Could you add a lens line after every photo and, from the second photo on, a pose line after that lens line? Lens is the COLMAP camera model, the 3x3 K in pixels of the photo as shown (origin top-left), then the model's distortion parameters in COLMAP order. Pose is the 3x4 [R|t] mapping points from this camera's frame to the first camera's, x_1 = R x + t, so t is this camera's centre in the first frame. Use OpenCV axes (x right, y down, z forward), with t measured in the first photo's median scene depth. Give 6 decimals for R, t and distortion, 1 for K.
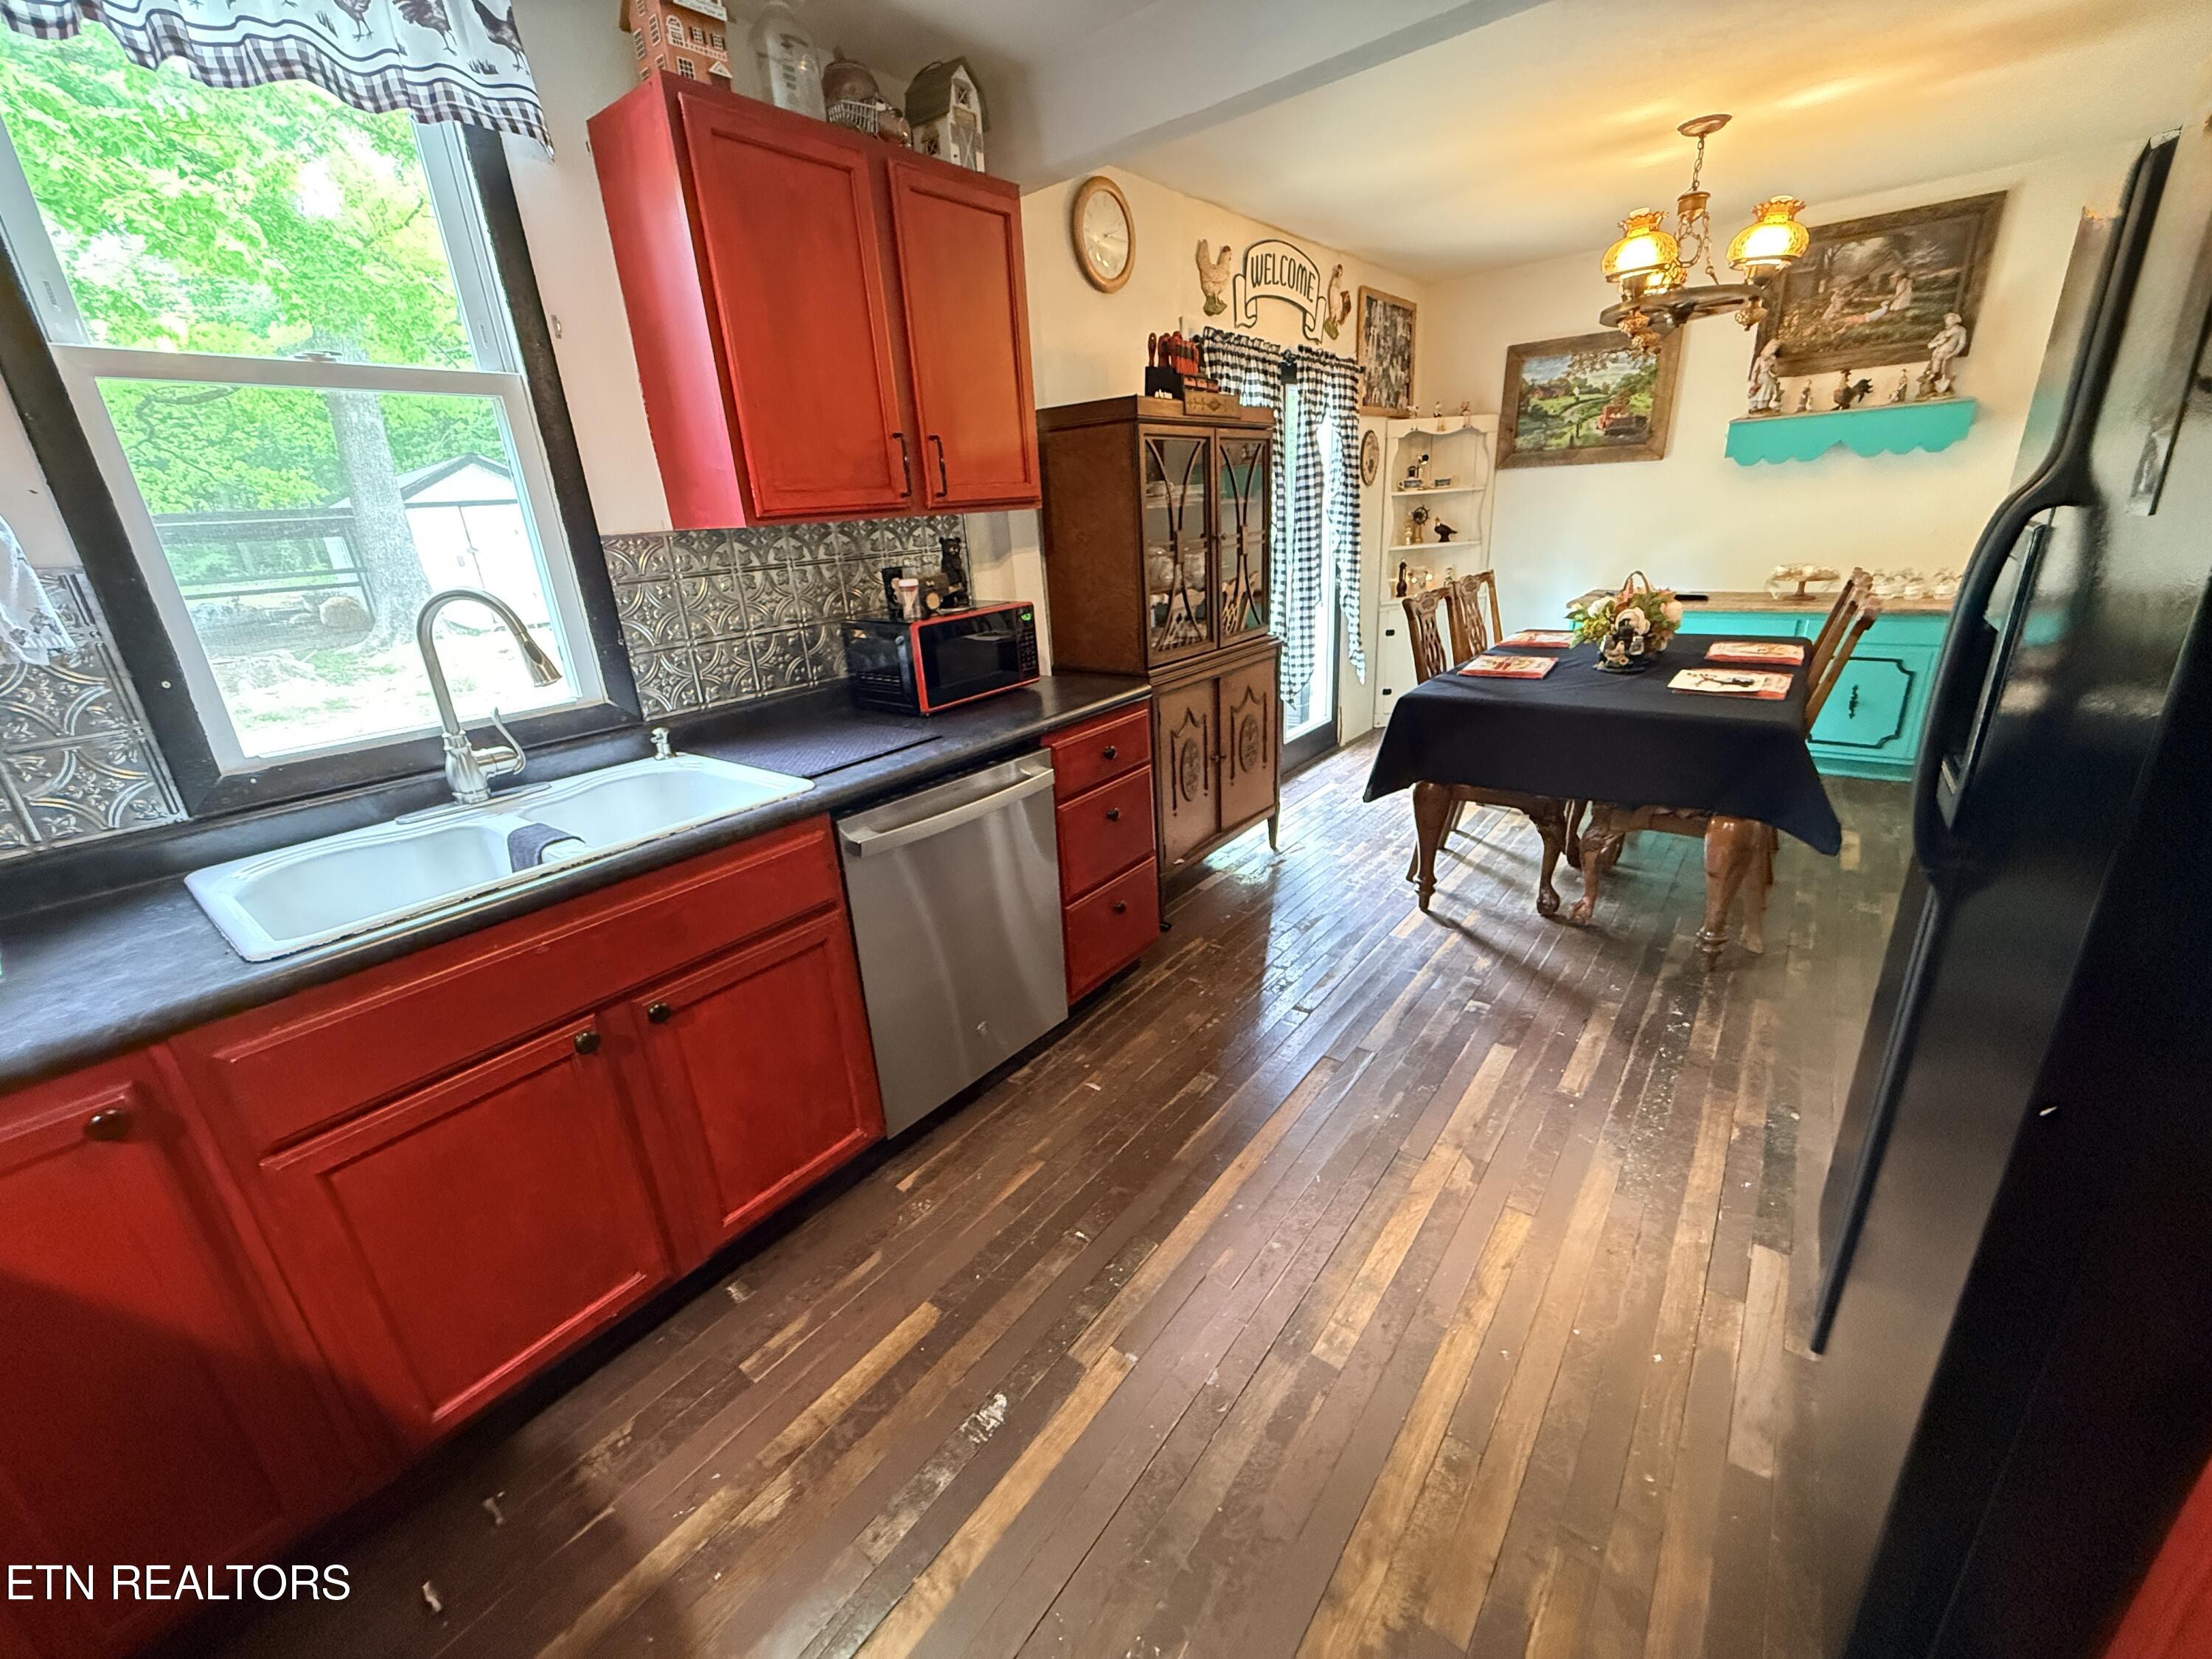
lens RADIAL K [[885.8, 0, 1103.2], [0, 885.8, 824.1], [0, 0, 1]] dist [-0.000712, -0.000520]
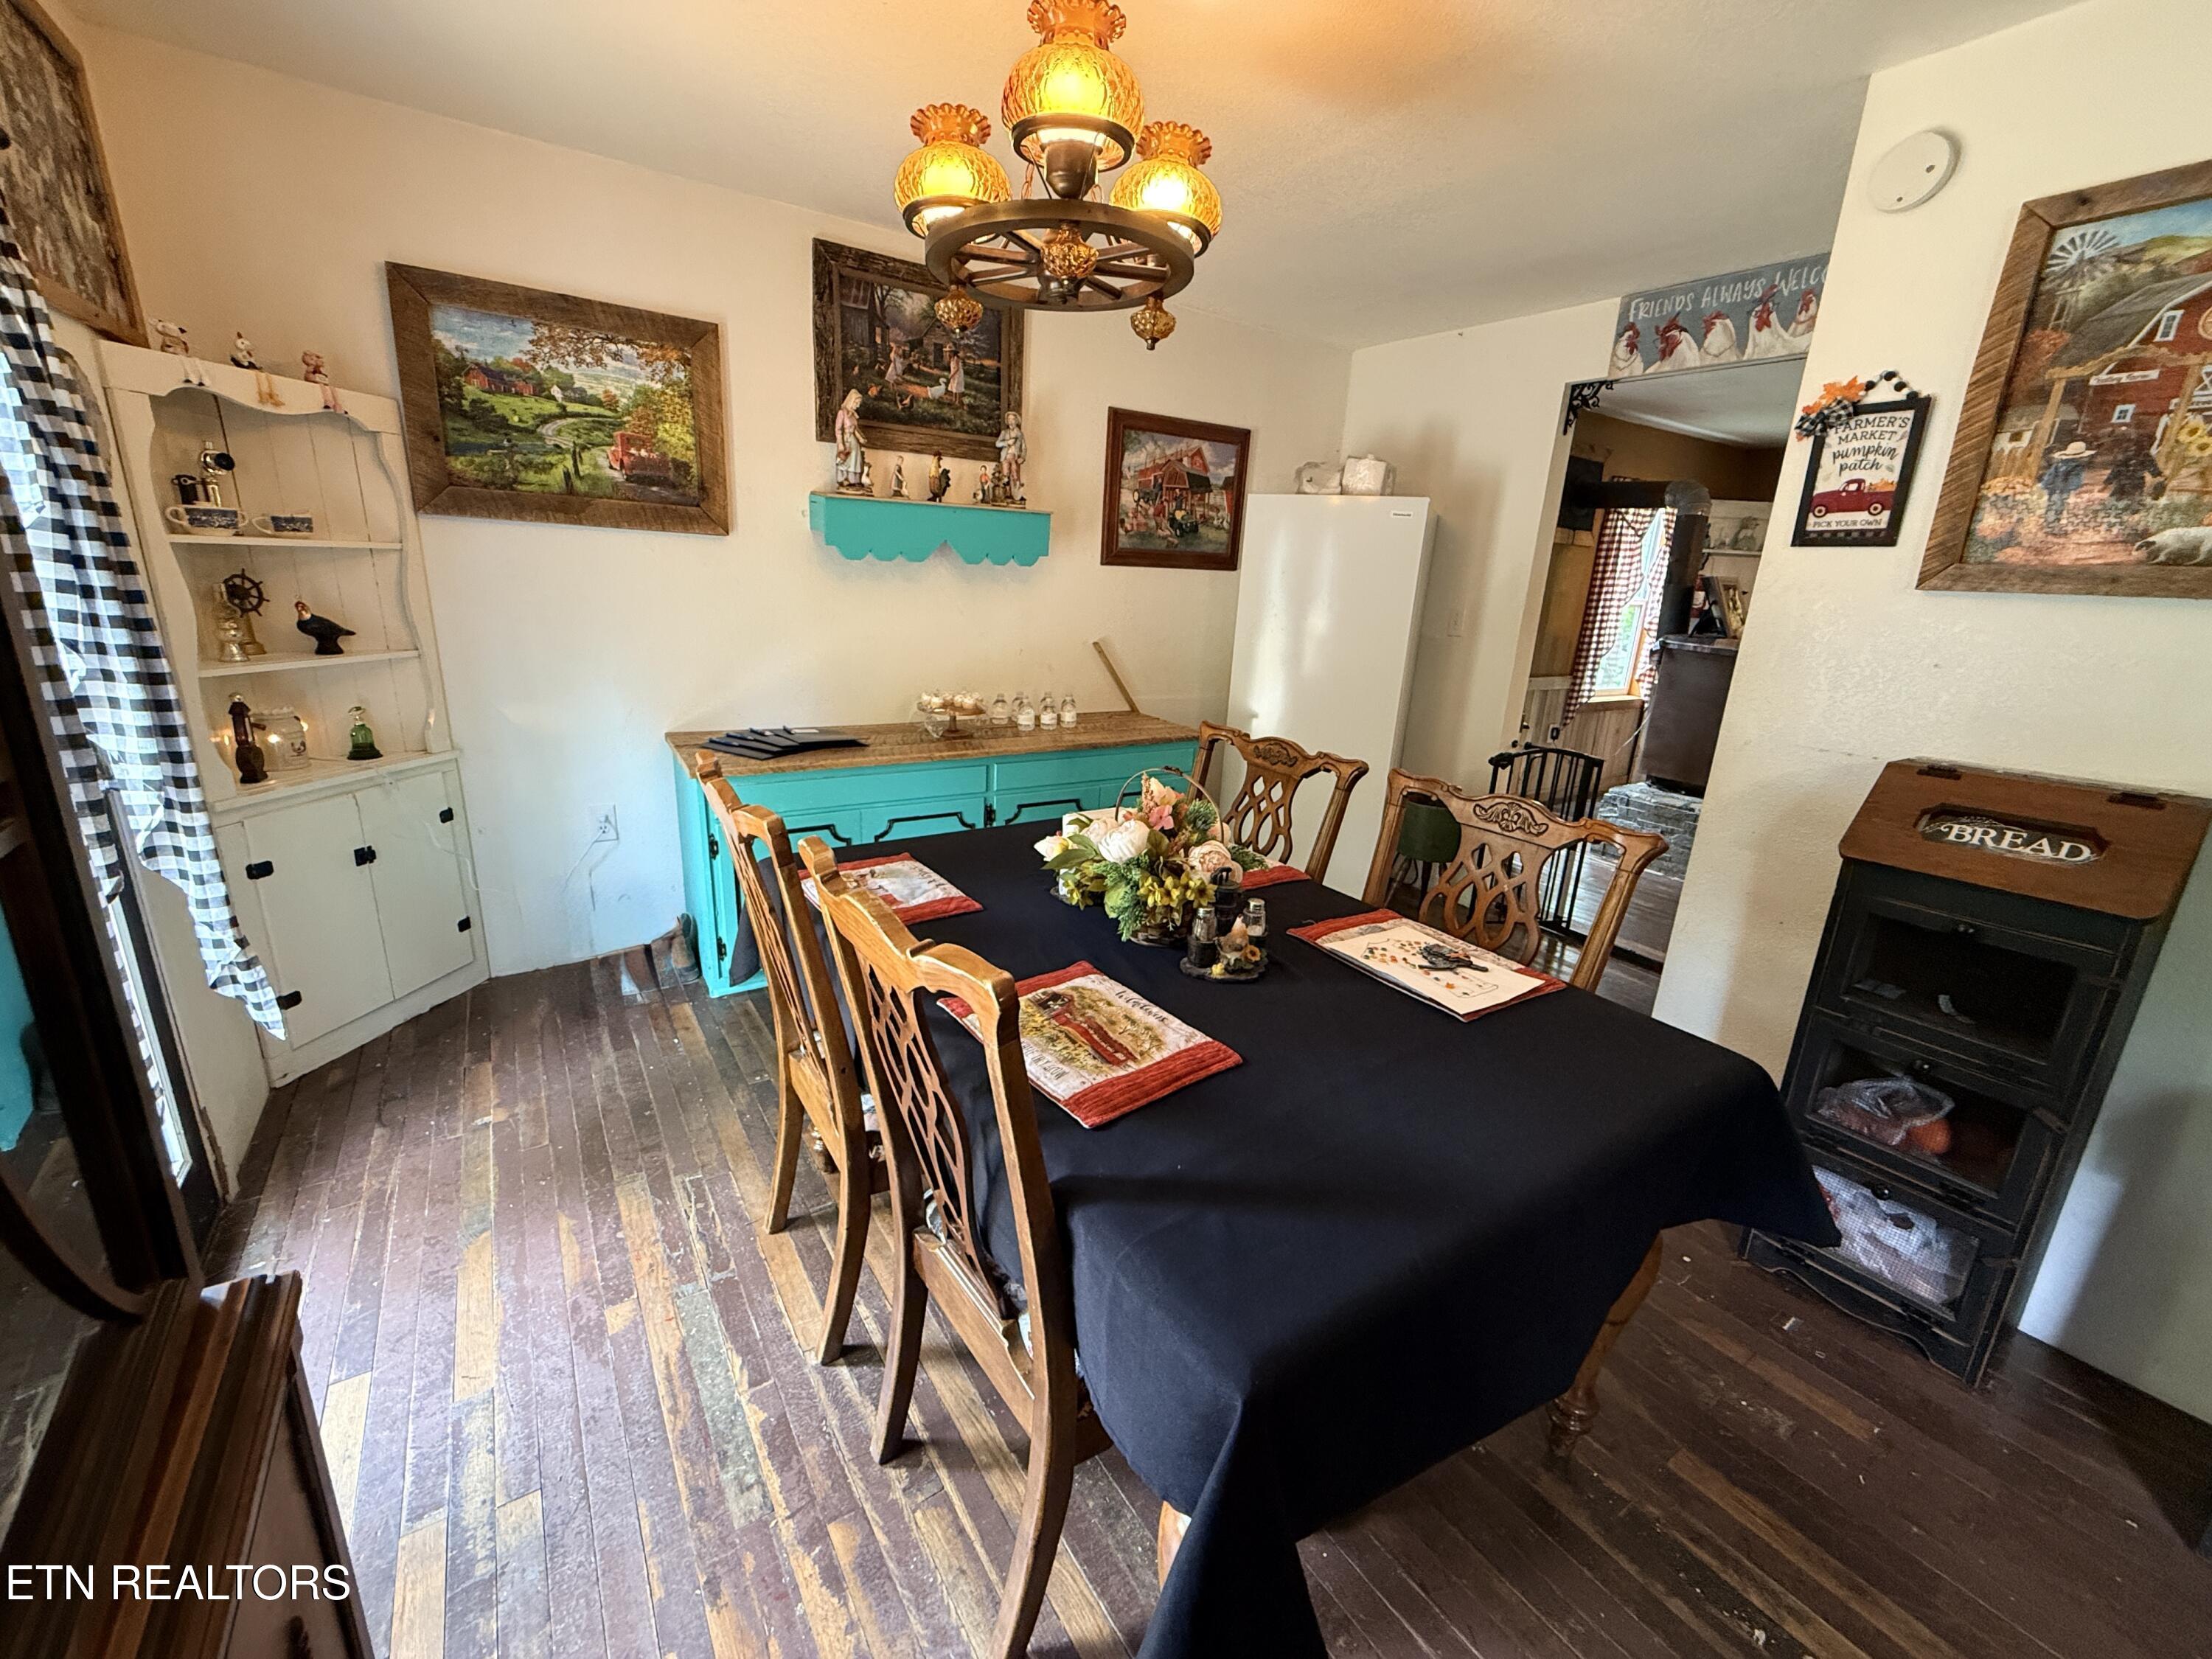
lens RADIAL K [[885.8, 0, 1109.9], [0, 885.8, 825.4], [0, 0, 1]] dist [-0.000712, -0.000520]
pose [[0.302861, -0.186766, 0.934555, 0.071742], [0.256587, 0.960381, 0.108775, -0.202738], [-0.917844, 0.206851, 0.338784, 0.556815]]
